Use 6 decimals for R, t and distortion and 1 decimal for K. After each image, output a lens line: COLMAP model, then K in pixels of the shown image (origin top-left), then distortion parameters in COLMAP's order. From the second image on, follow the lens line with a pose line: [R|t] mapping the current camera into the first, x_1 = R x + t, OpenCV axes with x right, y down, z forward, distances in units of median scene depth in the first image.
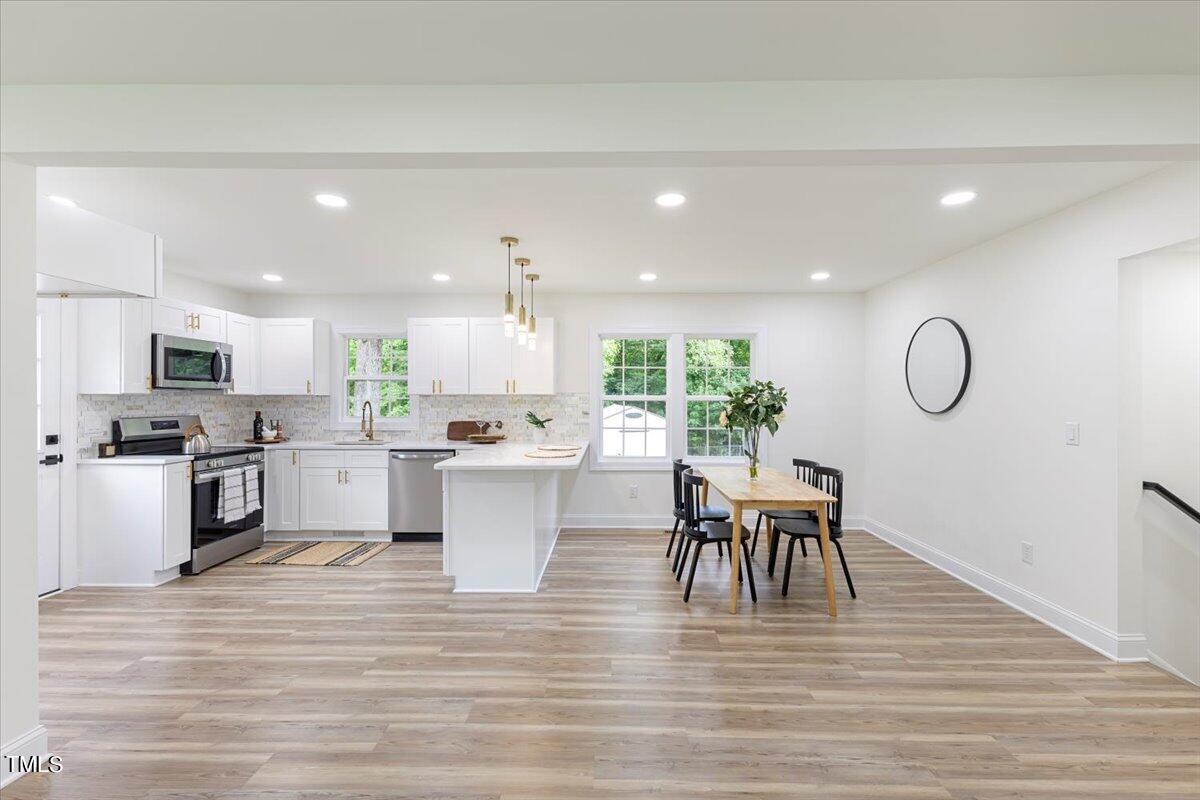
lens RADIAL K [[515.7, 0, 600.9], [0, 515.7, 398.3], [0, 0, 1]] dist [0.007935, -0.000272]
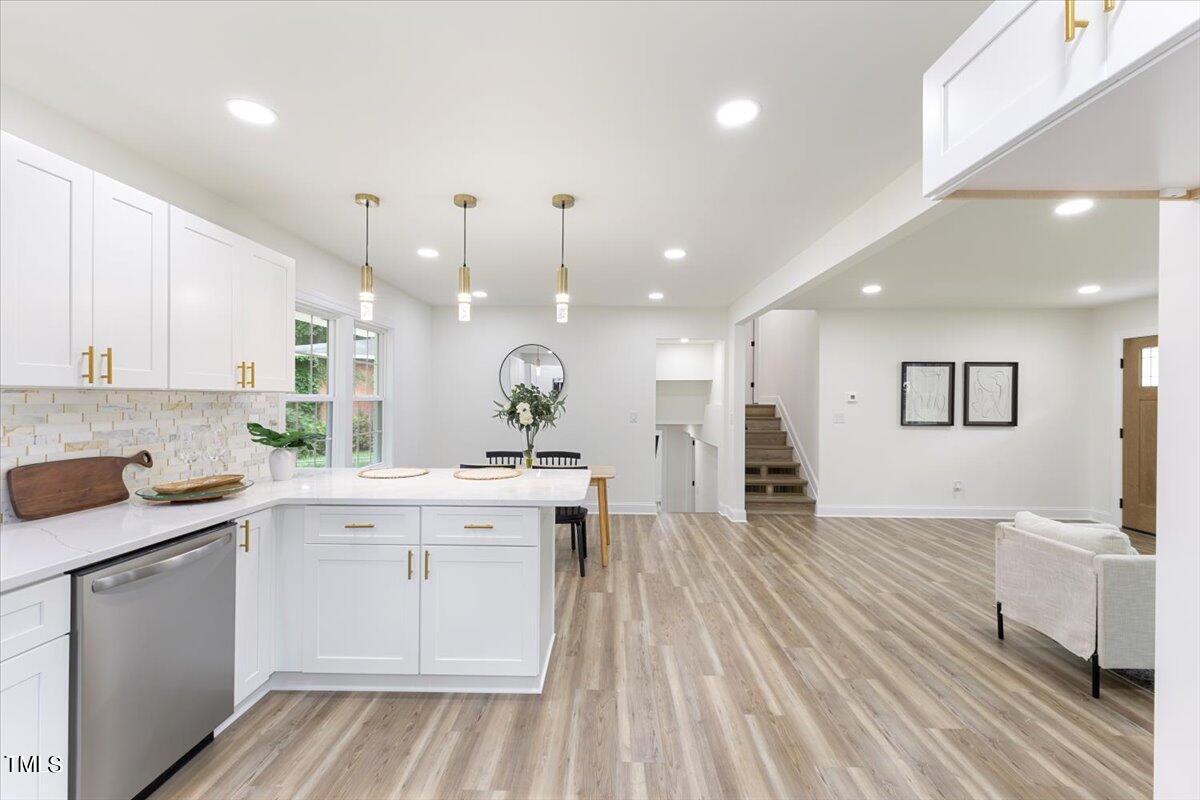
lens RADIAL K [[515.7, 0, 600.9], [0, 515.7, 398.3], [0, 0, 1]] dist [0.007935, -0.000272]
pose [[0.004394, 0.000038, 0.999990, -0.803064], [-0.004362, 0.999990, -0.000019, -0.002008], [-0.999981, -0.004362, 0.004394, 0.783140]]
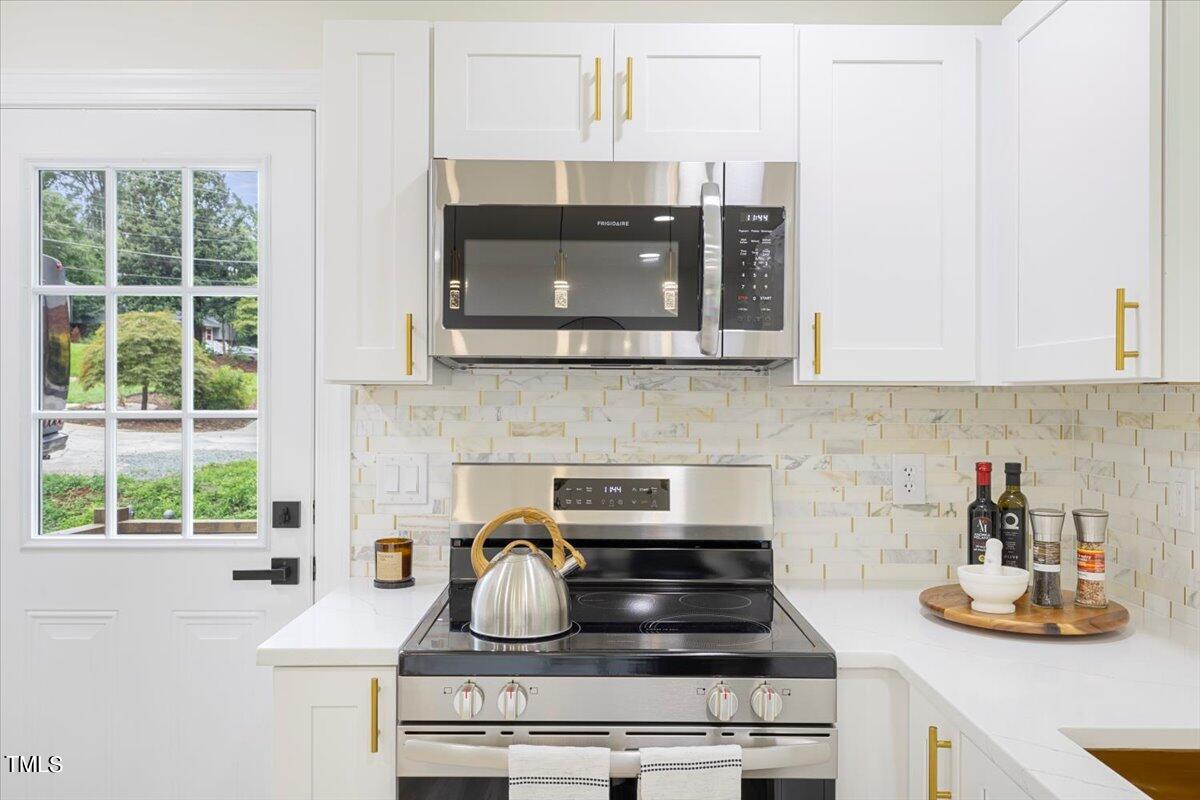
lens RADIAL K [[939.9, 0, 599.0], [0, 939.9, 394.7], [0, 0, 1]] dist [0.037907, 0.000390]
pose [[0.017362, -0.002492, -0.999846, -0.335610], [-0.002730, 0.999993, -0.002540, -0.001383], [0.999846, 0.002774, 0.017355, 1.004997]]
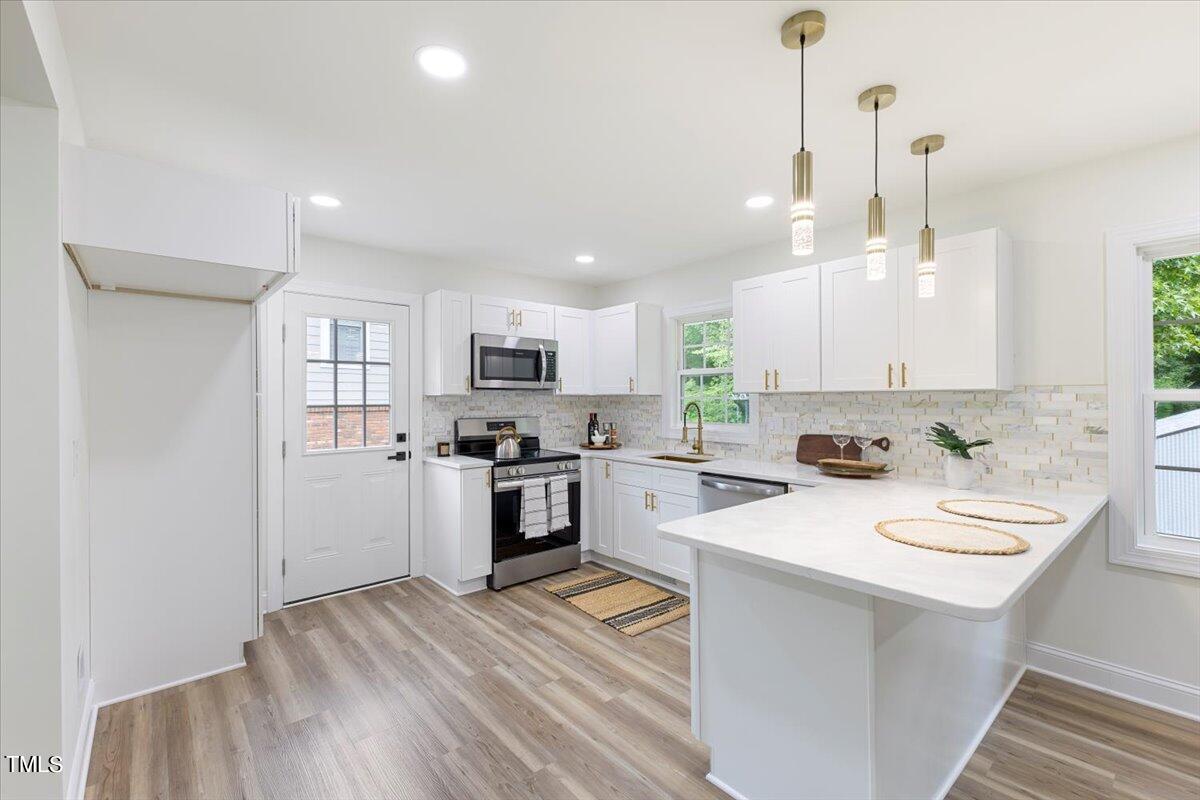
lens RADIAL K [[515.7, 0, 600.9], [0, 515.7, 398.3], [0, 0, 1]] dist [0.007935, -0.000272]
pose [[0.666907, -0.002845, -0.745136, 0.024368], [0.004429, 0.999990, 0.000146, -0.000820], [0.745128, -0.003398, 0.666913, 0.493315]]
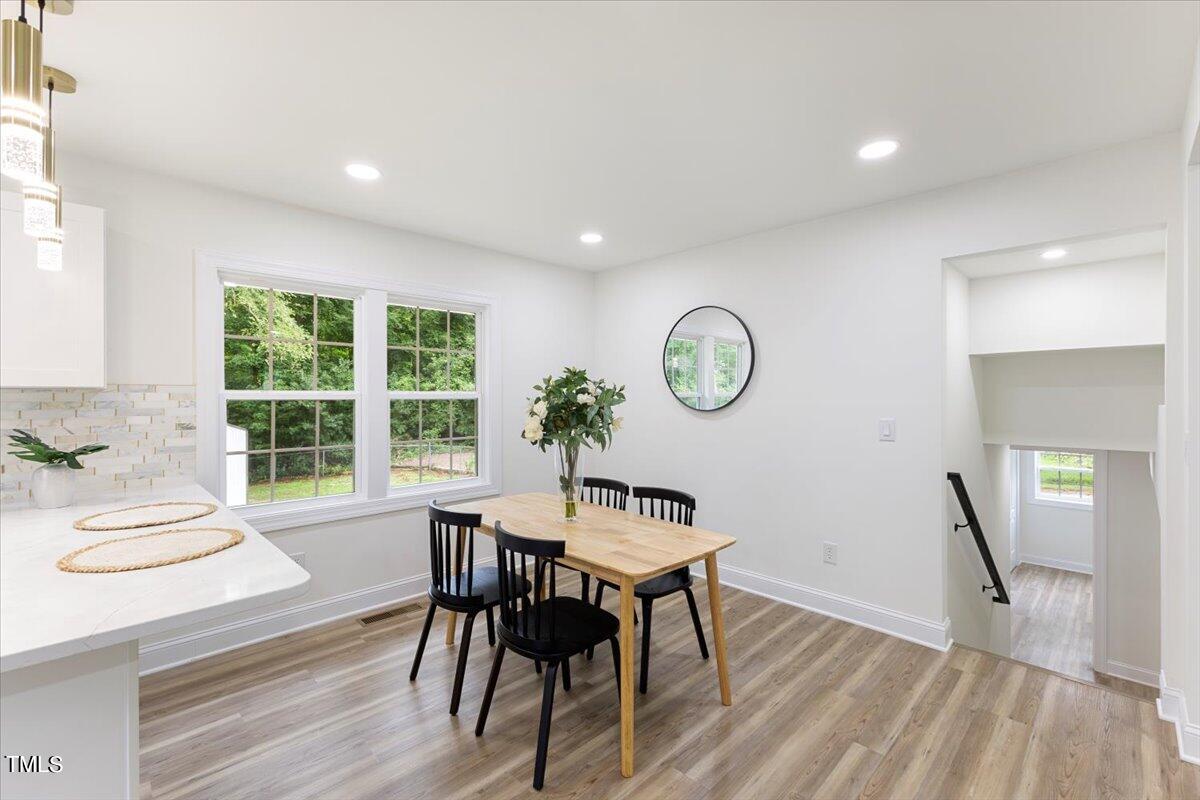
lens RADIAL K [[517.7, 0, 601.2], [0, 517.7, 393.7], [0, 0, 1]] dist [0.001677, -0.000283]
pose [[0.702859, -0.000965, 0.711329, -0.129531], [0.002953, 0.999994, -0.001562, -0.000355], [-0.711323, 0.003199, 0.702858, 0.483078]]
